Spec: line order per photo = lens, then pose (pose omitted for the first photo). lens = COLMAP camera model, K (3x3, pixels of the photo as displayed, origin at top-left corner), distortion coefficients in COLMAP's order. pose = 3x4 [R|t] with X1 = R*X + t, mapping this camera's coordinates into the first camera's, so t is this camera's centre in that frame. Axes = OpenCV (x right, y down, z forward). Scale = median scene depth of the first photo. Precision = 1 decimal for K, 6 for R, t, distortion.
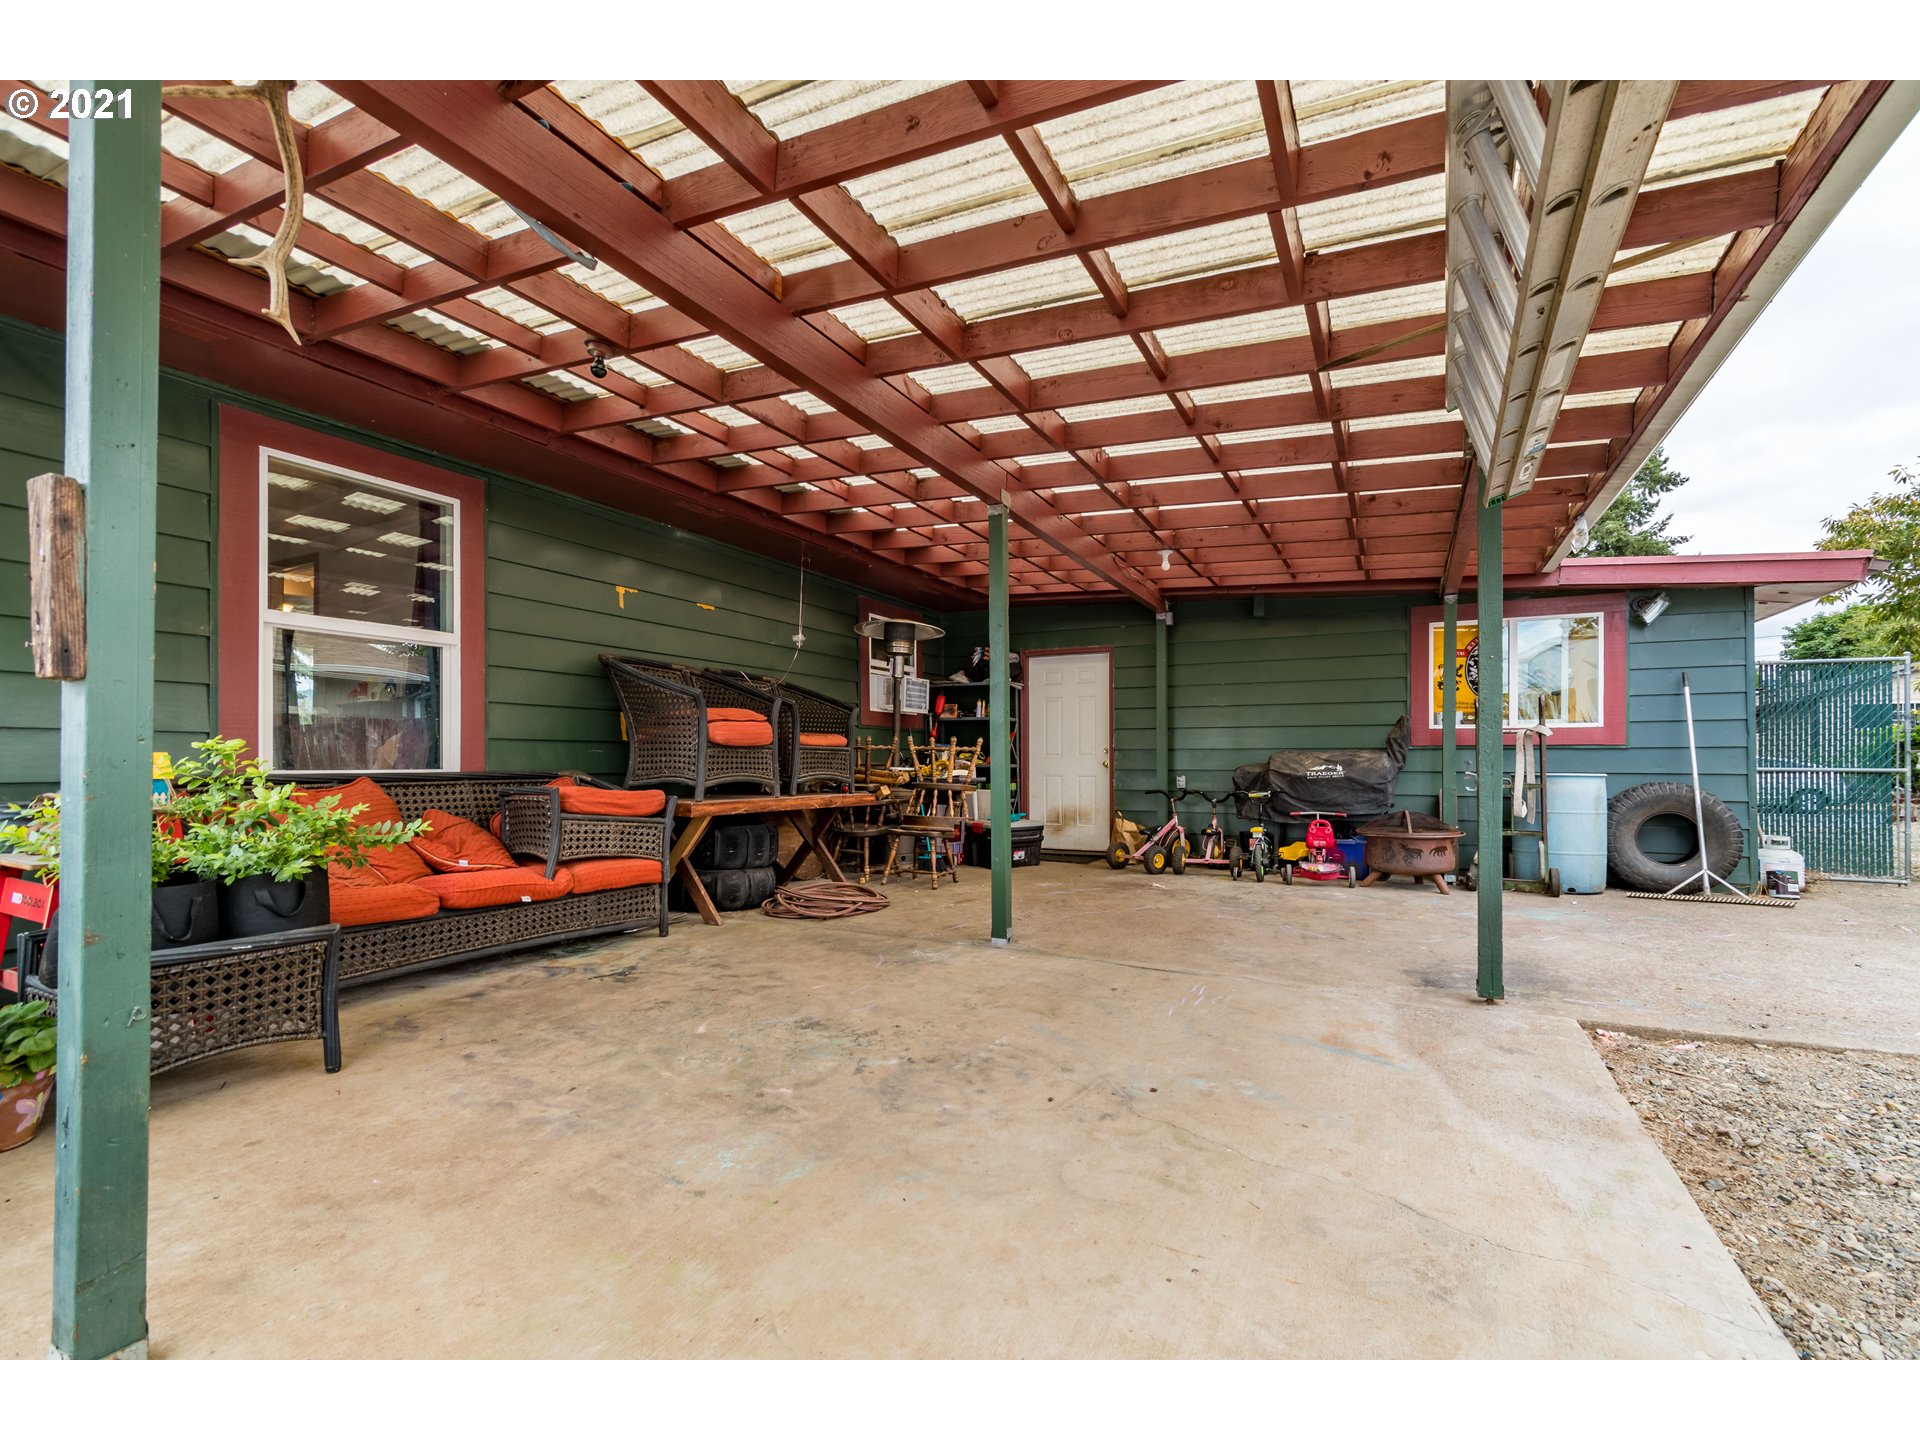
lens RADIAL K [[865.7, 0, 953.9], [0, 865.7, 737.5], [0, 0, 1]] dist [0.030258, 0.000217]
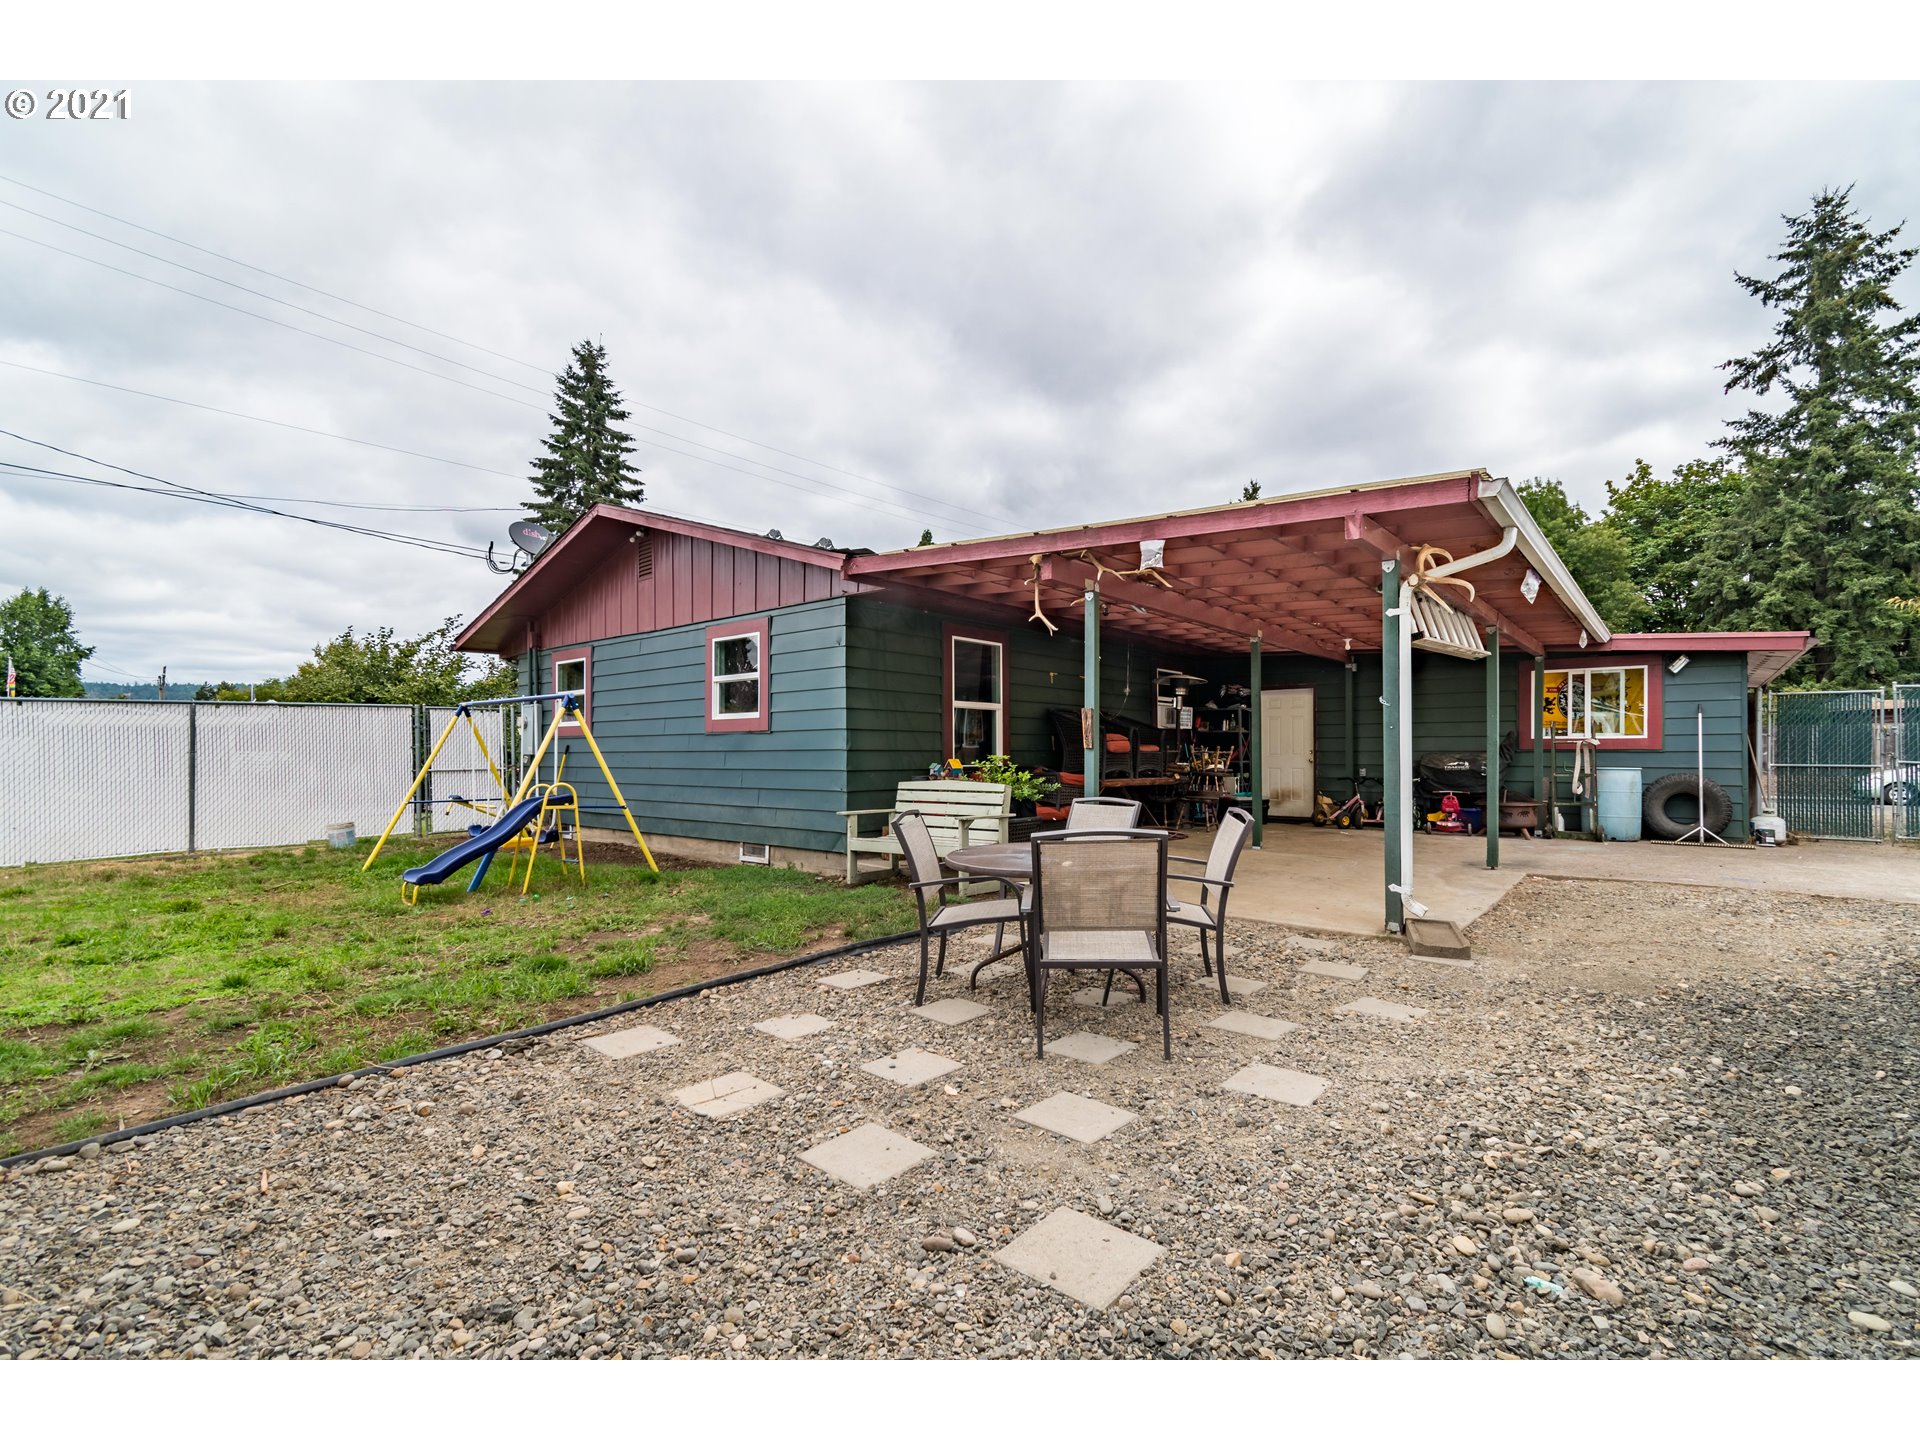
lens RADIAL K [[865.7, 0, 974.2], [0, 865.7, 738.9], [0, 0, 1]] dist [0.030258, 0.000217]
pose [[0.980671, -0.003947, -0.195627, -0.136893], [0.006323, 0.999914, 0.011519, -0.036779], [0.195564, -0.012533, 0.980611, -0.791265]]
